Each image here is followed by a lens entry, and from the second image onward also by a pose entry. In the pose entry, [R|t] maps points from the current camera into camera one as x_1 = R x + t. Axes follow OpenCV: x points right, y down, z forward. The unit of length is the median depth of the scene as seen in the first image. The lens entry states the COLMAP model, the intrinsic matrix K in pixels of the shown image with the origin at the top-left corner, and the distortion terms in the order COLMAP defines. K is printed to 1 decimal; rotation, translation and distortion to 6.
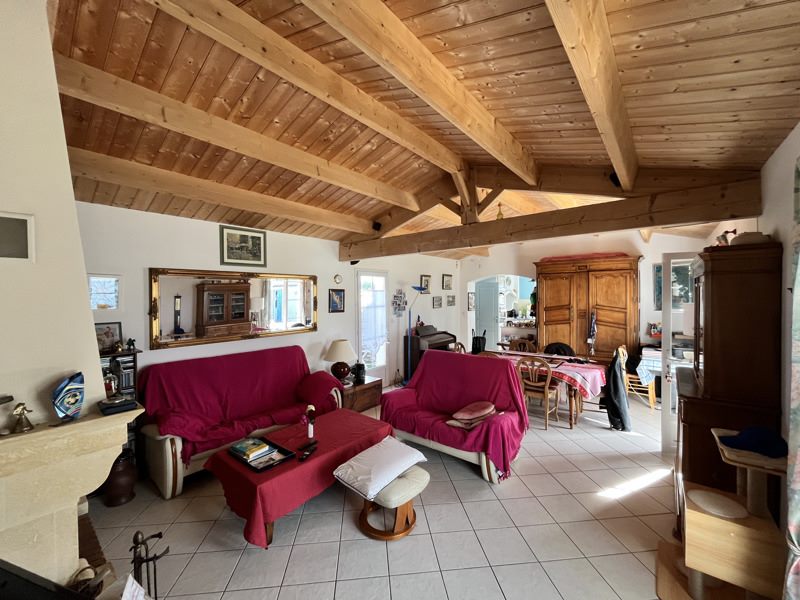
lens RADIAL K [[326.8, 0, 398.9], [0, 326.8, 299.2], [0, 0, 1]] dist [-0.000597, -0.000200]
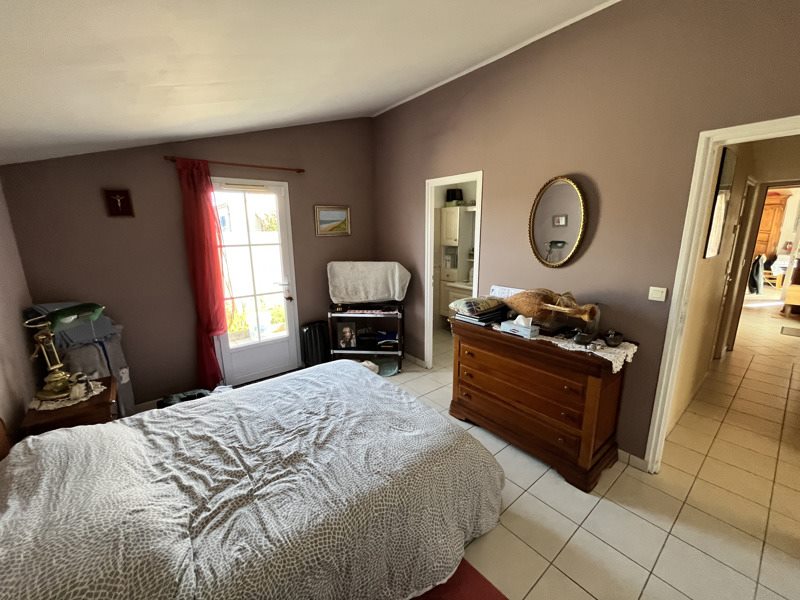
lens RADIAL K [[326.8, 0, 398.9], [0, 326.8, 299.2], [0, 0, 1]] dist [-0.000597, -0.000200]
pose [[0.977099, 0.040225, -0.208946, -0.779520], [0.003620, 0.978684, 0.205342, 0.025309], [0.212752, -0.201396, 0.956126, -1.038626]]
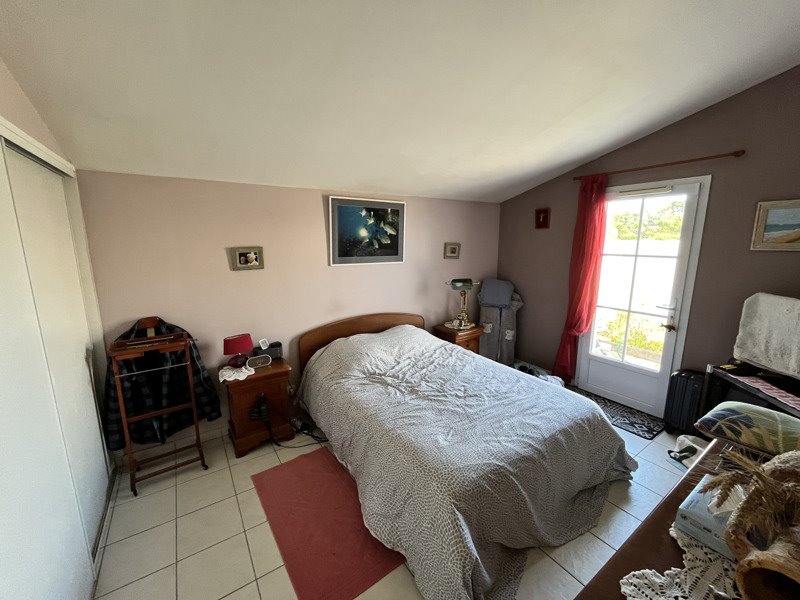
lens RADIAL K [[326.8, 0, 398.9], [0, 326.8, 299.2], [0, 0, 1]] dist [-0.000597, -0.000200]
pose [[-0.294843, 0.180913, -0.938263, 0.727295], [-0.004428, 0.981644, 0.190669, -0.009844], [0.955535, 0.060372, -0.288630, 0.974112]]
